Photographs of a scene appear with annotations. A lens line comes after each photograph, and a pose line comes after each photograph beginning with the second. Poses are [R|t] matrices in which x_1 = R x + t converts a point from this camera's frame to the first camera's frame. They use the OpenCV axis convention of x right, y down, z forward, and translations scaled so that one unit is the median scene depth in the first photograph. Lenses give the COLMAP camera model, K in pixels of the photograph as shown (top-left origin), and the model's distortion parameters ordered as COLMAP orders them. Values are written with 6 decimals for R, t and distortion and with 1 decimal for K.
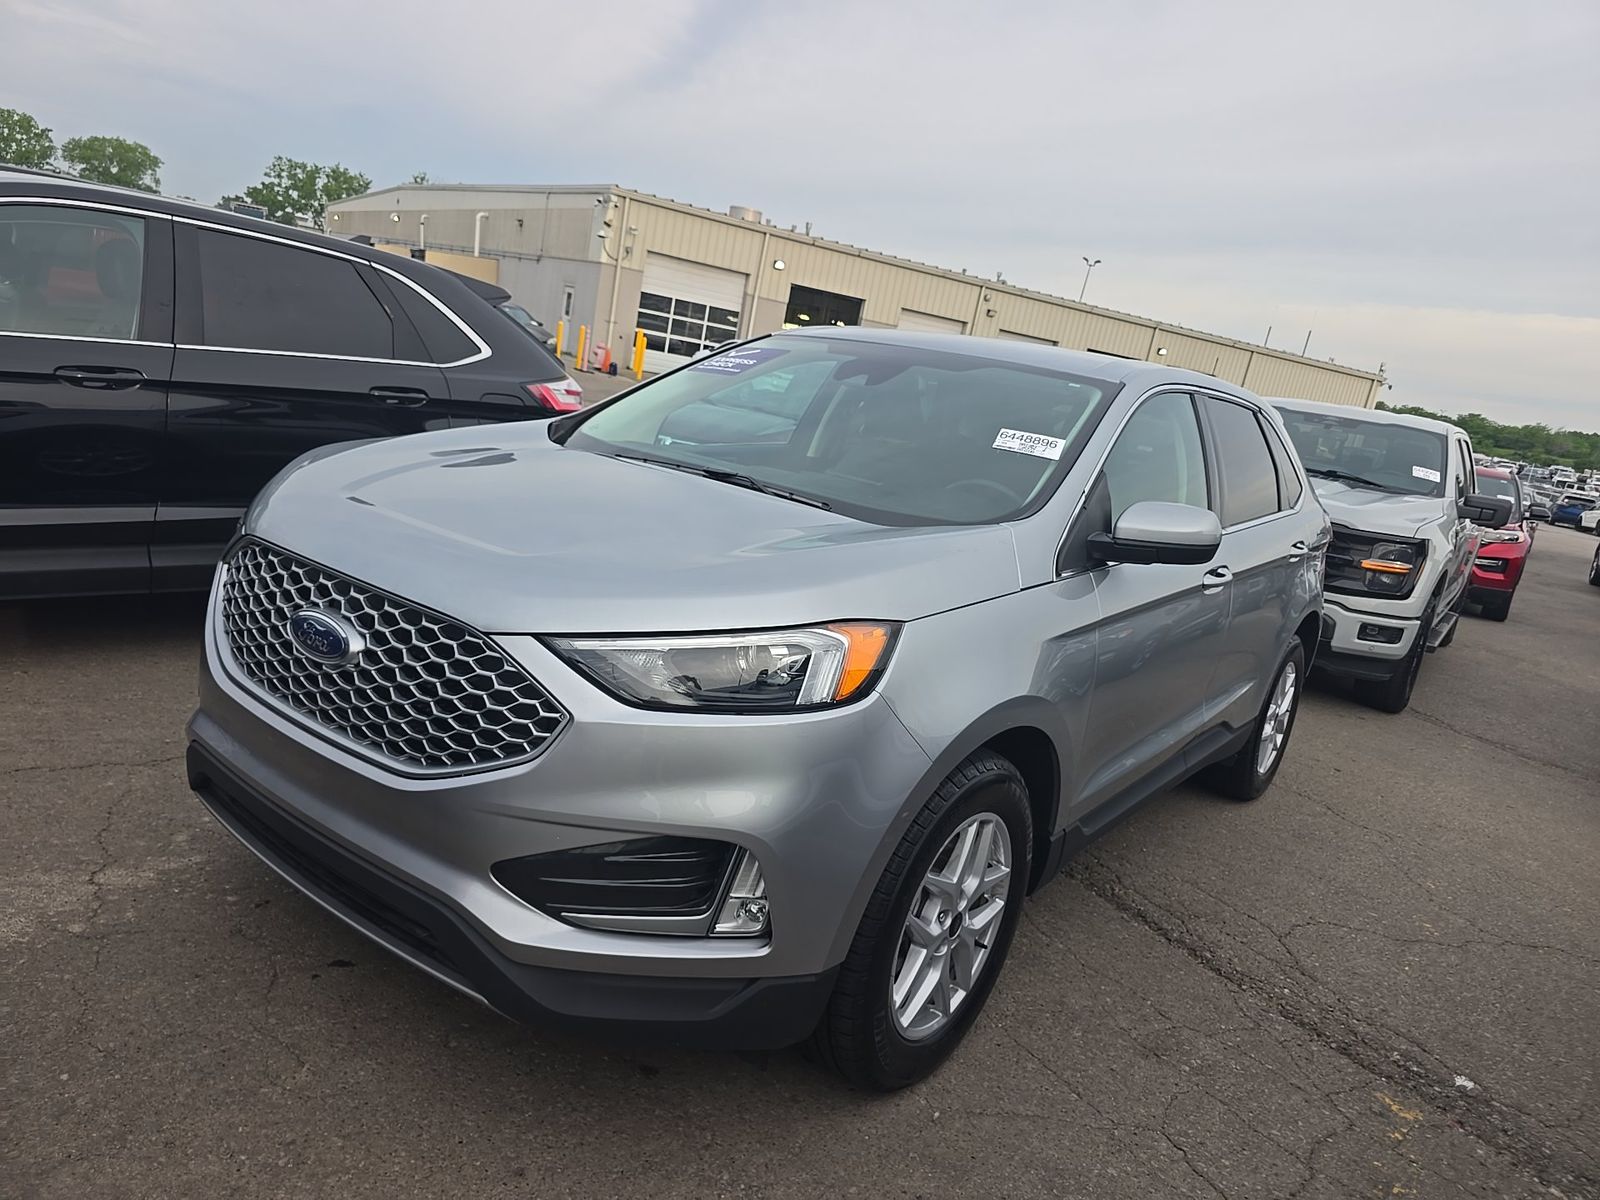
lens RADIAL K [[1076.8, 0, 809.8], [0, 1076.8, 603.6], [0, 0, 1]] dist [0.041624, -0.033897]
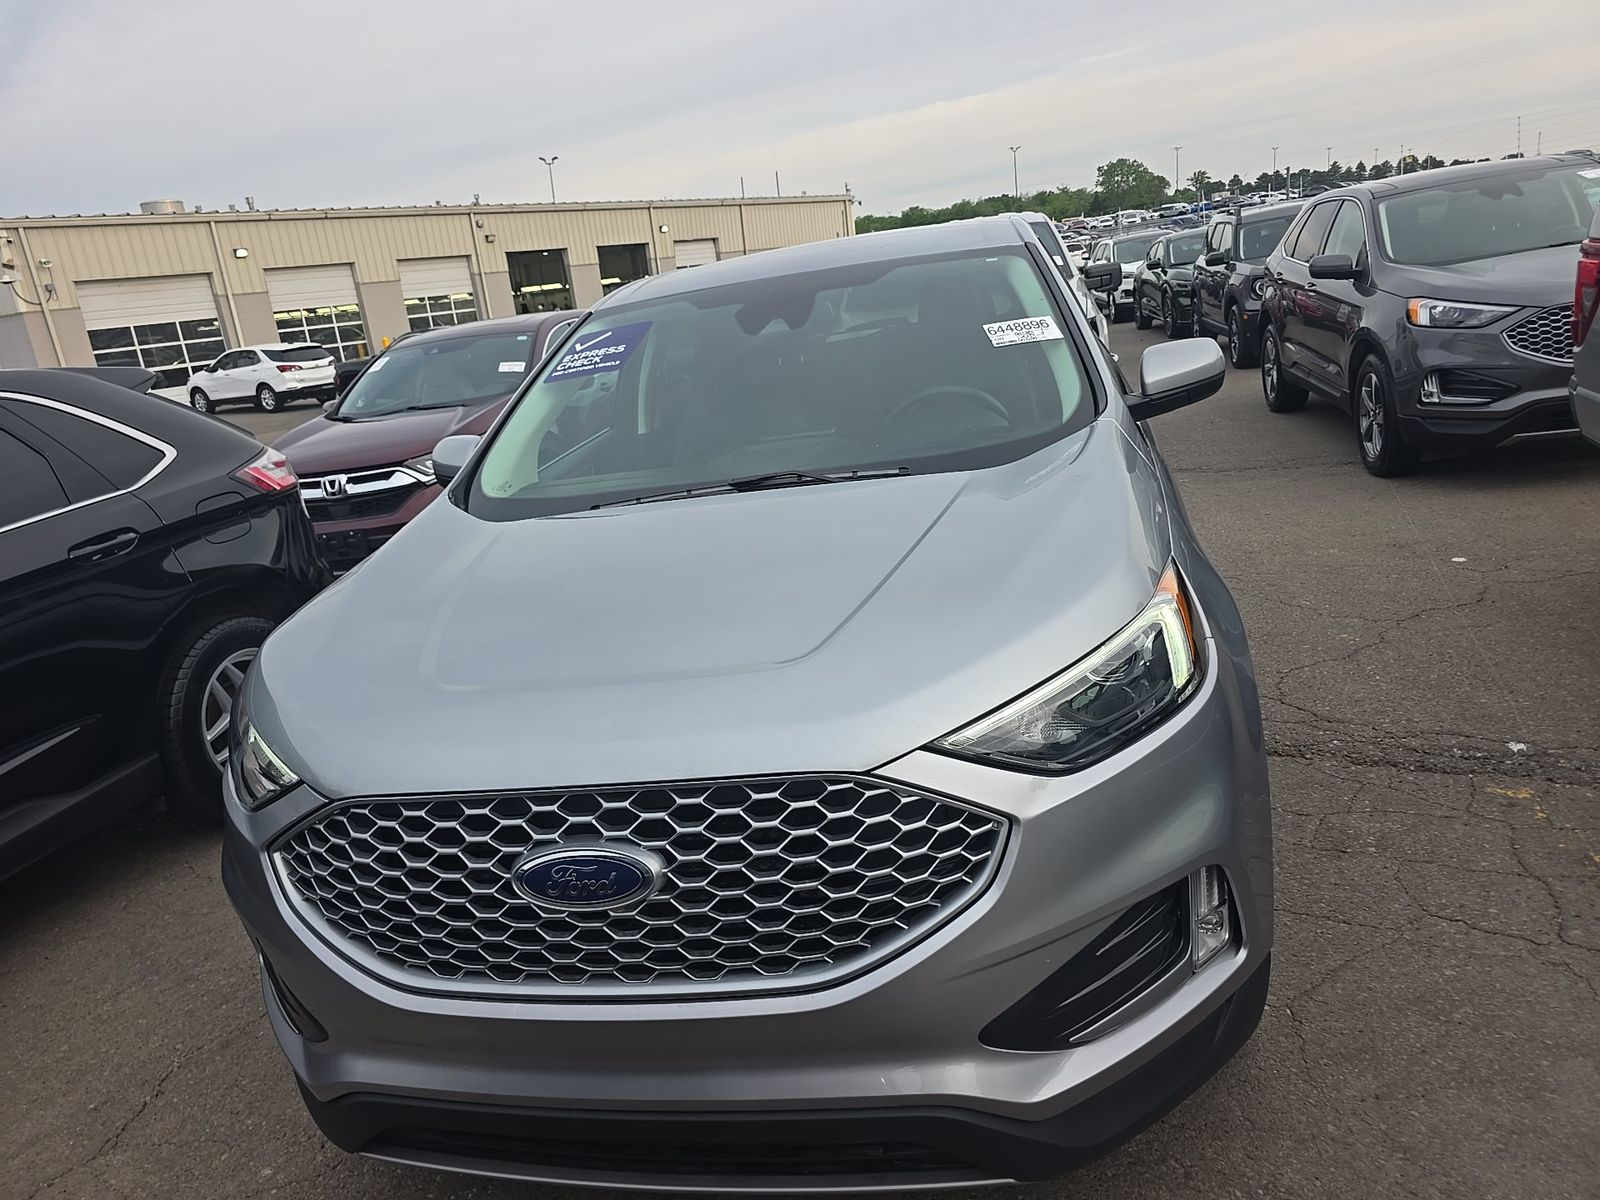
lens RADIAL K [[1076.8, 0, 806.8], [0, 1076.8, 601.5], [0, 0, 1]] dist [0.041624, -0.033897]
pose [[0.861571, -0.393886, 0.320234, -0.497128], [0.367727, 0.919151, 0.141204, -0.193134], [-0.349961, -0.003899, 0.936756, 0.280912]]
